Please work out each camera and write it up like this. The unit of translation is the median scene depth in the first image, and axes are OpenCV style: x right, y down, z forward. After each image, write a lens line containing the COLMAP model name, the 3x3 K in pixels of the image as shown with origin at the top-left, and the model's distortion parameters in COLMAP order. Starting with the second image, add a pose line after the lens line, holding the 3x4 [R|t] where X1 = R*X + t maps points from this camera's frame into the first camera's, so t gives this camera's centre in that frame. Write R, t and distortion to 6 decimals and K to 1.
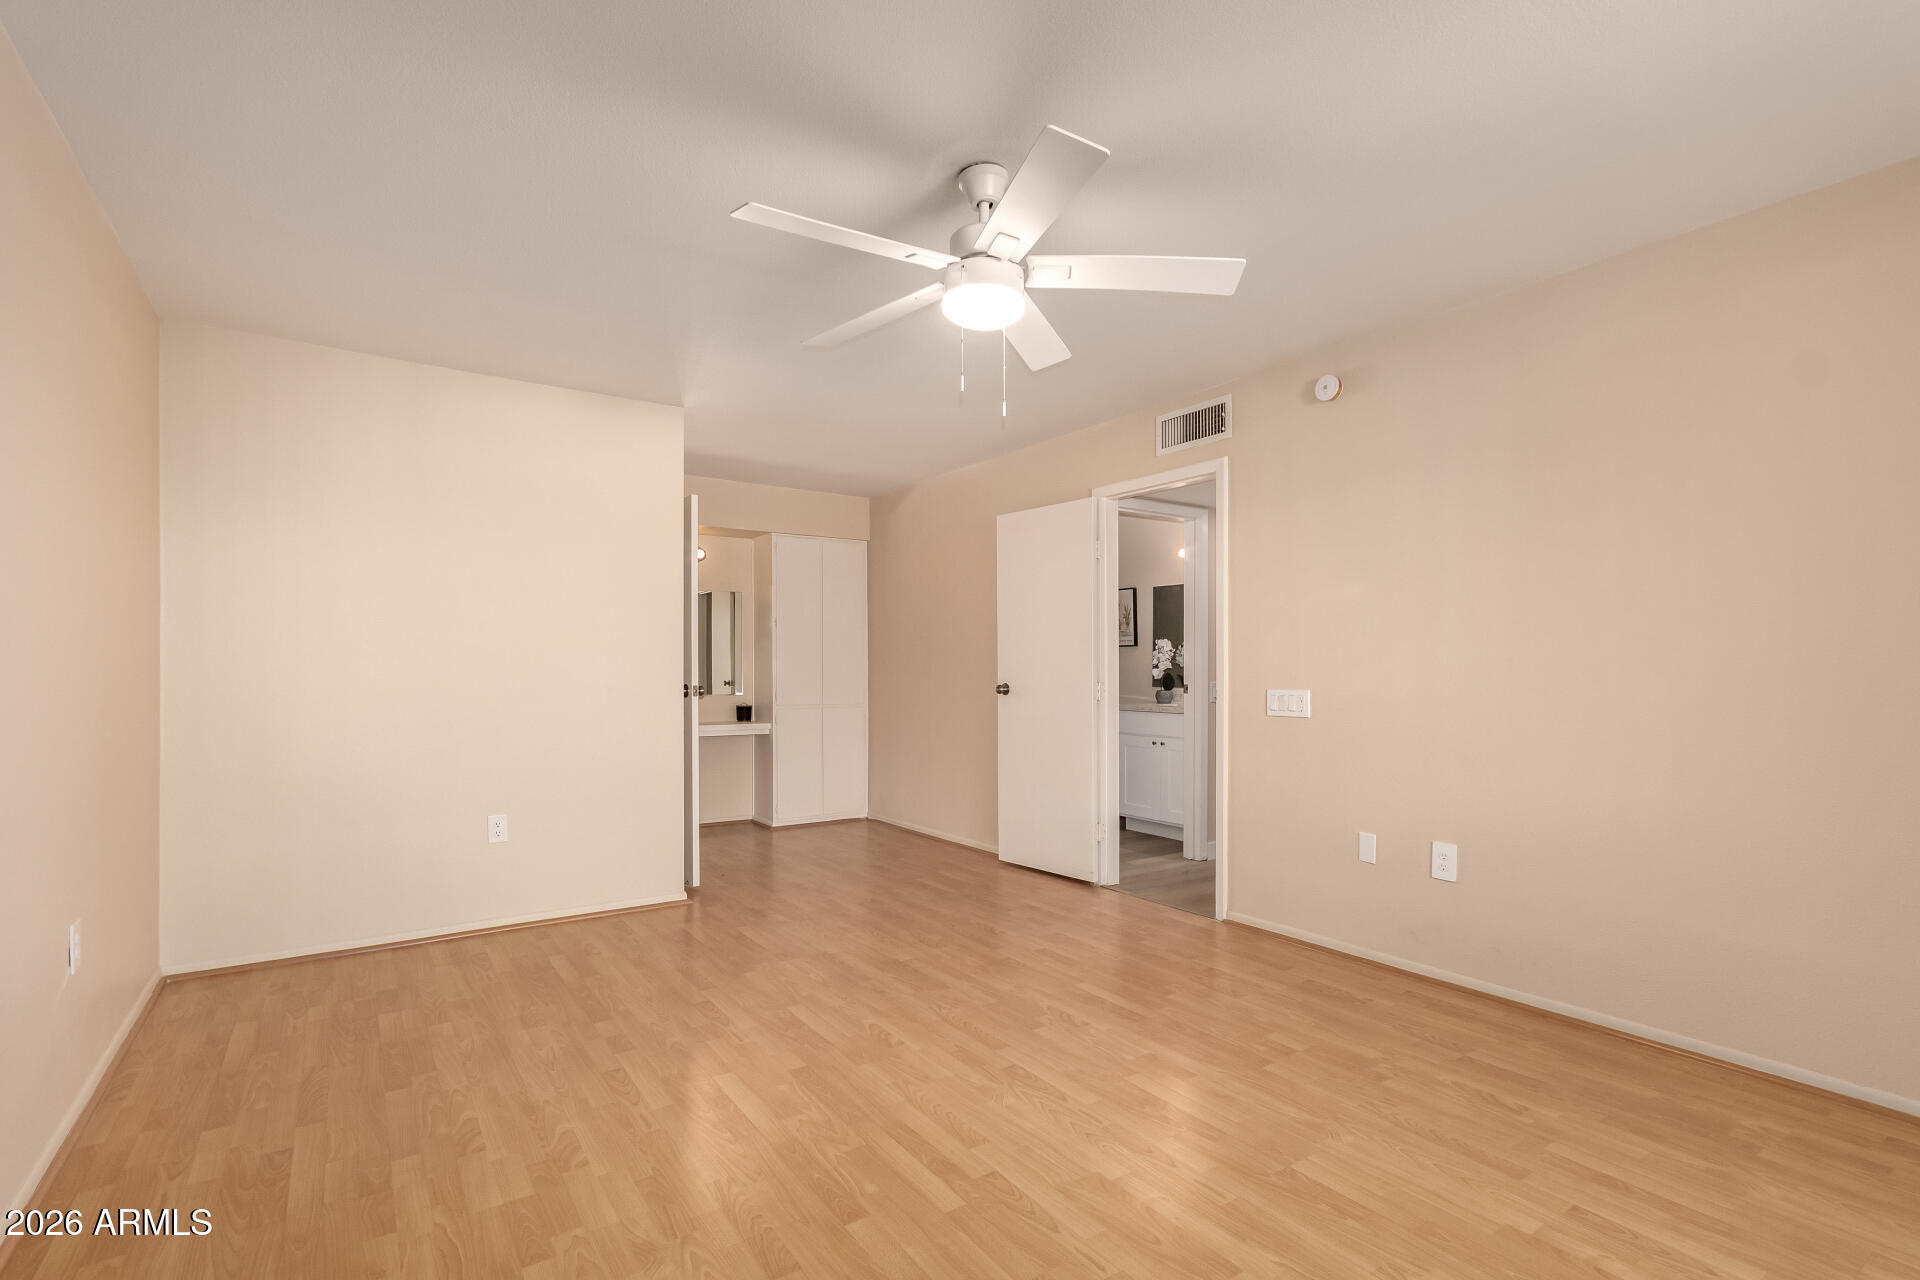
lens RADIAL K [[890.3, 0, 960.0], [0, 890.3, 669.9], [0, 0, 1]] dist [0.002611, 0.001021]
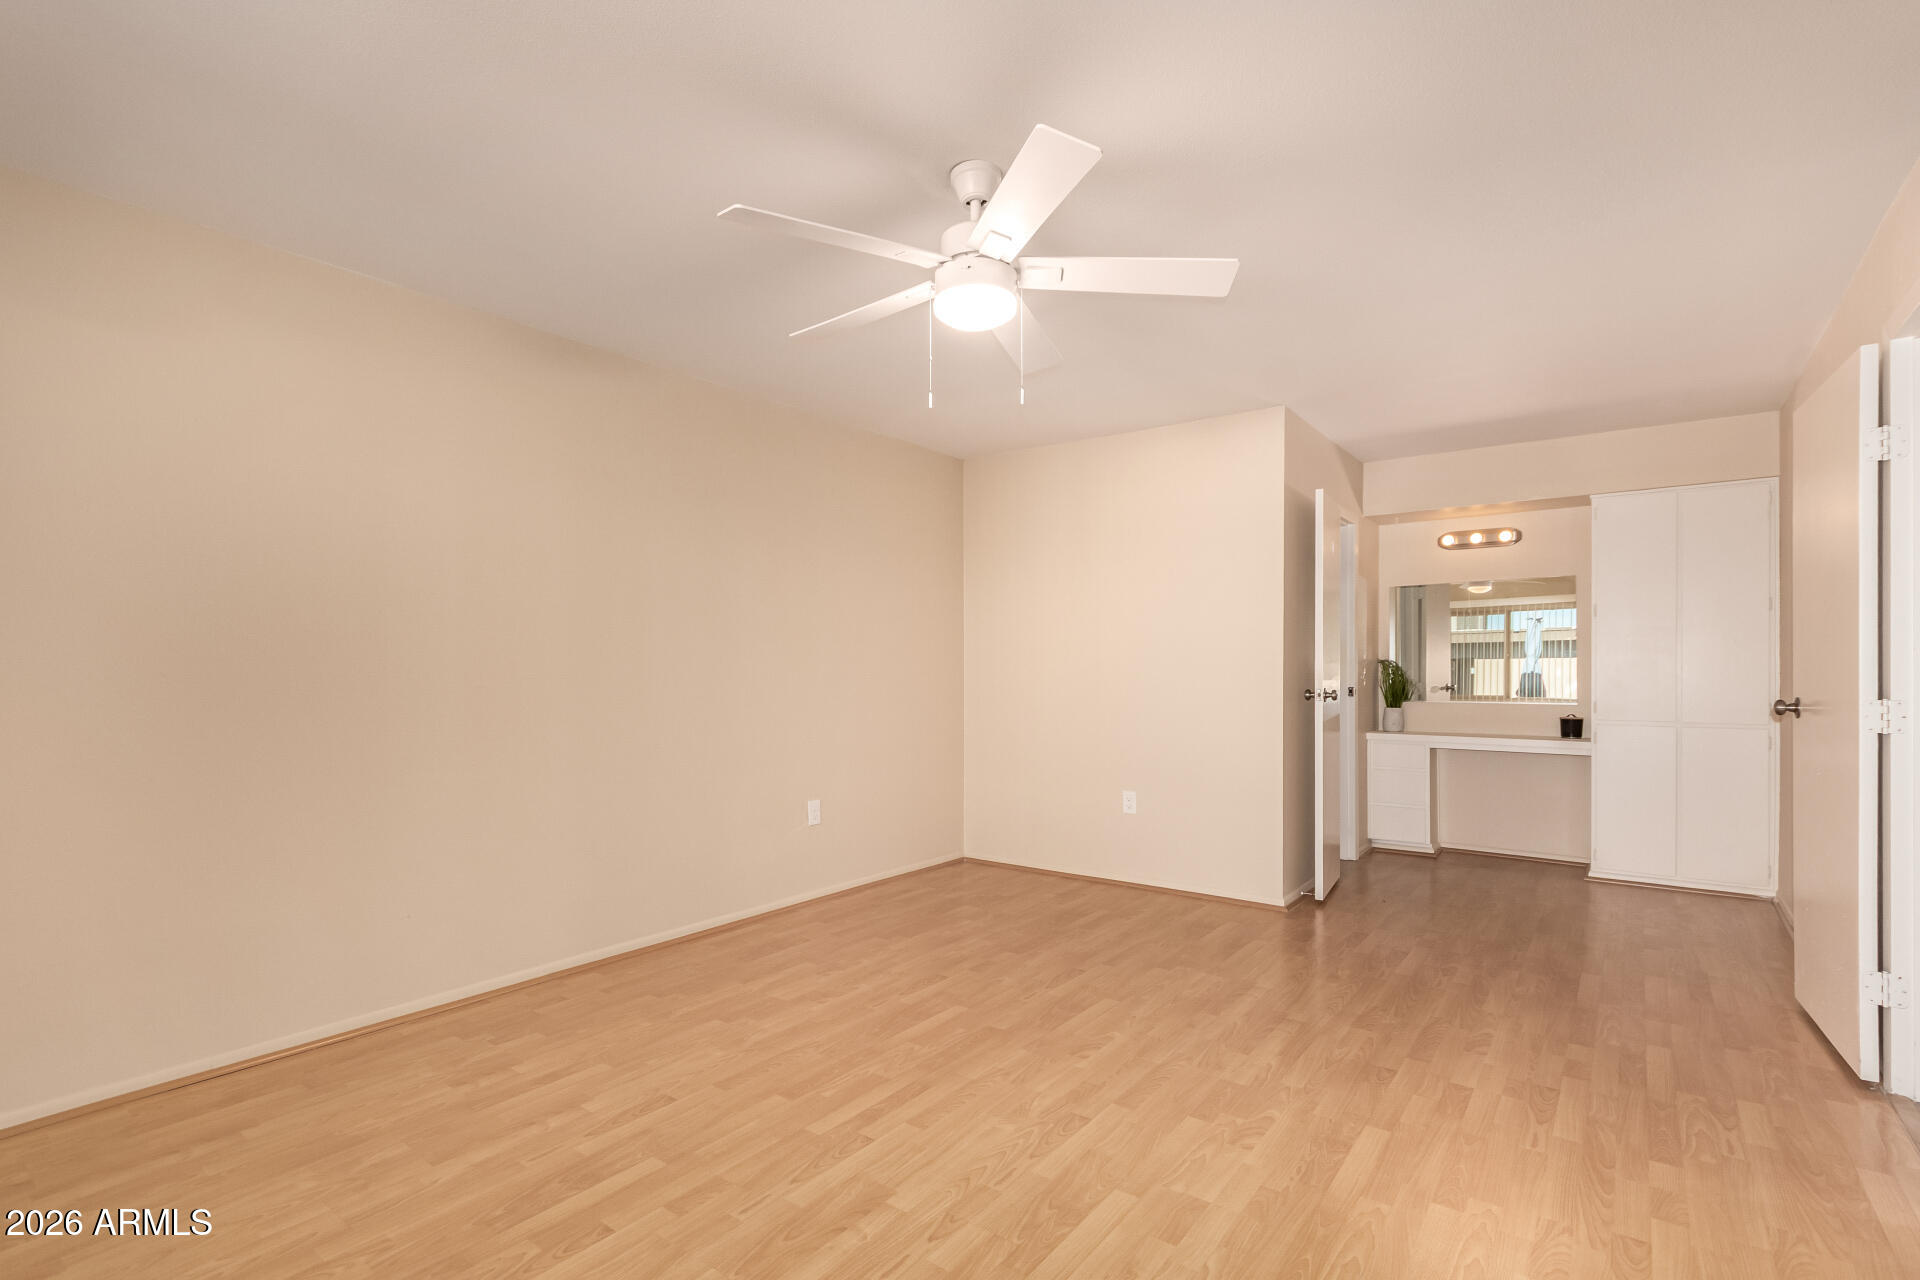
lens RADIAL K [[894.0, 0, 970.4], [0, 894.0, 682.0], [0, 0, 1]] dist [-0.001933, -0.000342]
pose [[0.329965, 0.014182, -0.943887, 0.692107], [-0.002459, 0.999897, 0.014164, -0.004616], [0.943990, -0.002353, 0.329965, 0.477830]]
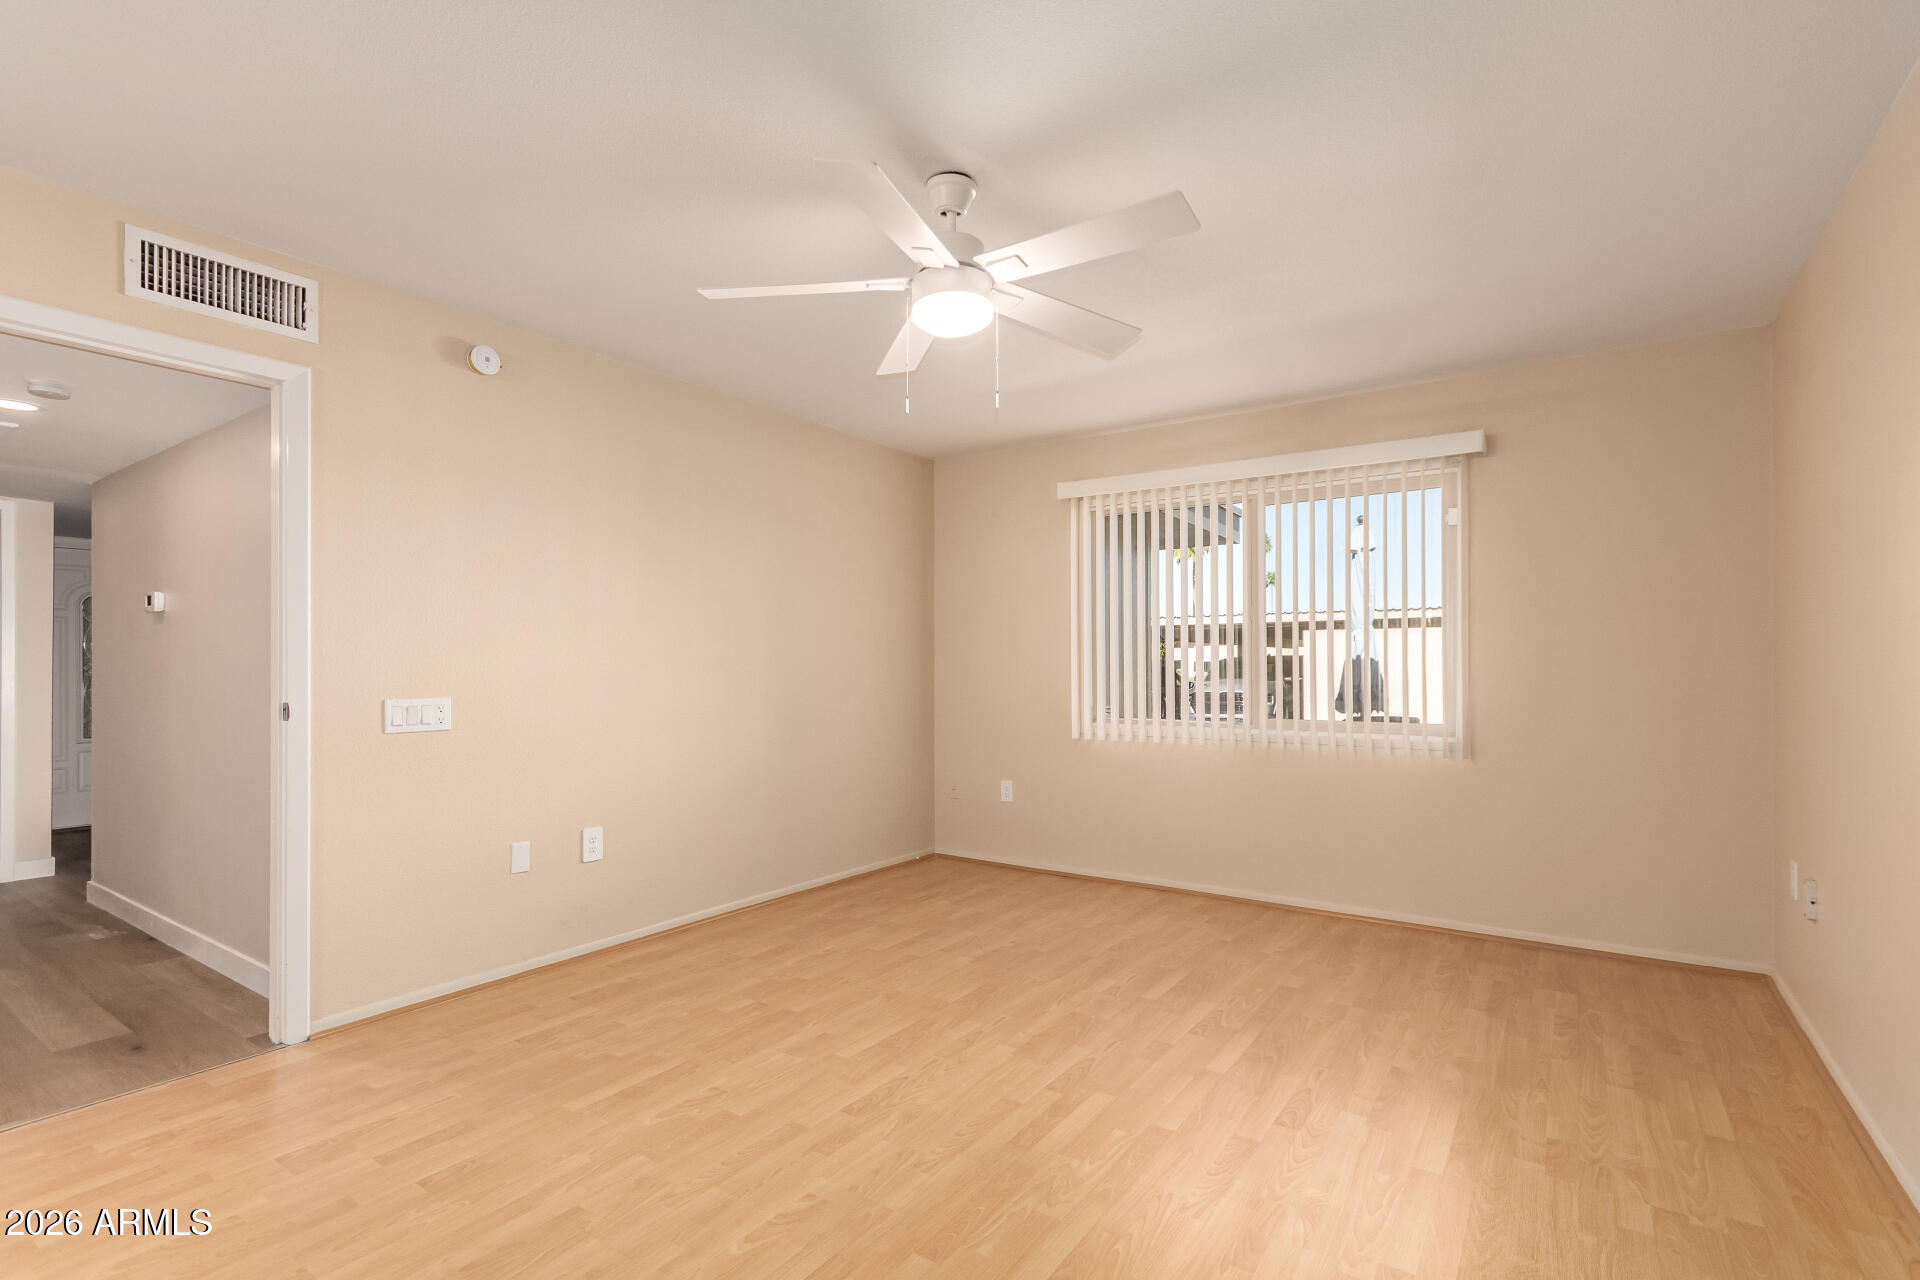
lens RADIAL K [[890.5, 0, 952.9], [0, 890.5, 662.8], [0, 0, 1]] dist [0.001437, 0.000453]
pose [[-0.350192, 0.007942, 0.936644, -0.662978], [0.006165, 0.999962, -0.006174, -0.002315], [-0.936658, 0.003612, -0.350228, 0.972890]]
